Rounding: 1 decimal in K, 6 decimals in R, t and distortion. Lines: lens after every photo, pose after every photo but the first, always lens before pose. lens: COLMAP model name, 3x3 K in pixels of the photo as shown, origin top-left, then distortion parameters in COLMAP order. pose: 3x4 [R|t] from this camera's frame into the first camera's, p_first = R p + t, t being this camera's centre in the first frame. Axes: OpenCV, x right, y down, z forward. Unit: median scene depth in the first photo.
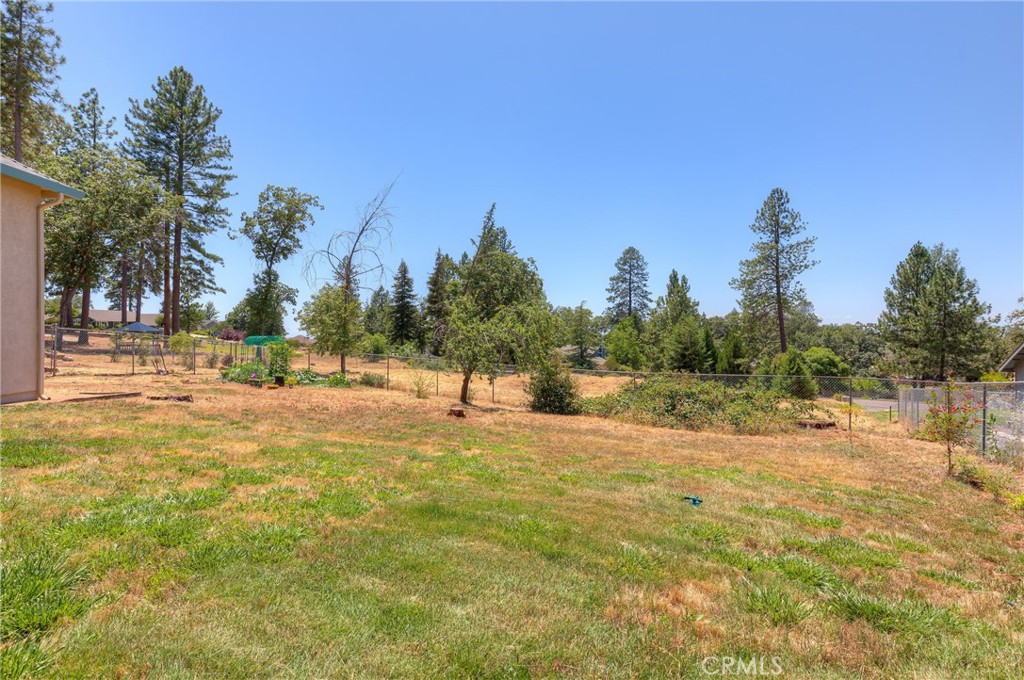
lens RADIAL K [[506.5, 0, 508.2], [0, 506.5, 332.3], [0, 0, 1]] dist [0.004425, 0.001509]
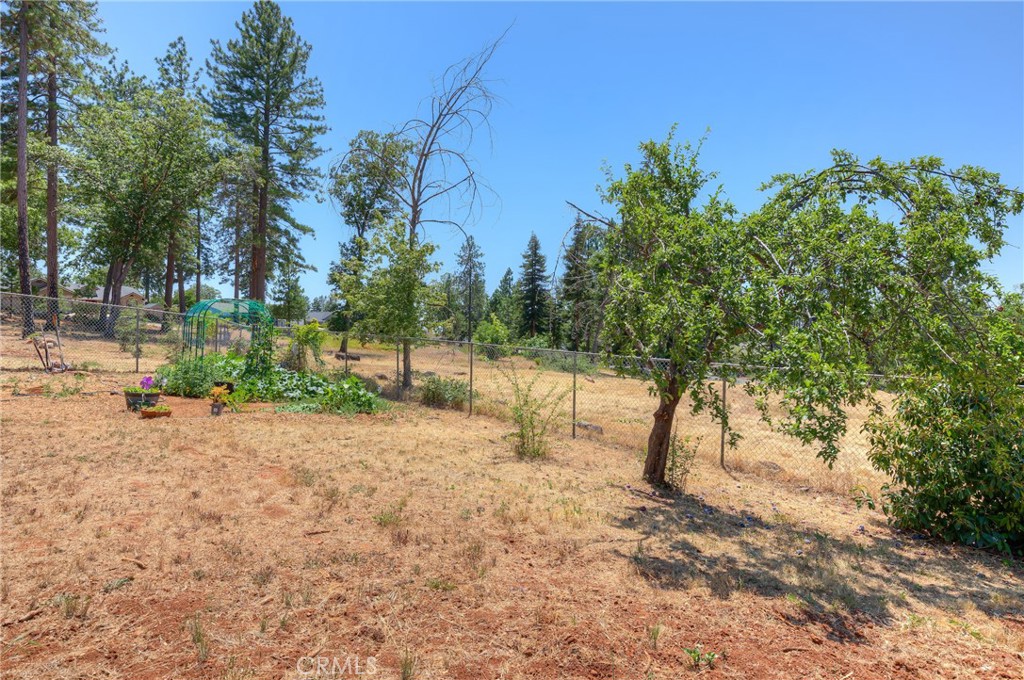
lens RADIAL K [[585.6, 0, 512.1], [0, 585.6, 327.6], [0, 0, 1]] dist [-0.000171, 0.000270]
pose [[0.969363, 0.003237, -0.245612, -0.024070], [-0.003256, 0.999995, 0.000330, 0.011575], [0.245612, 0.000479, 0.969368, 0.175660]]
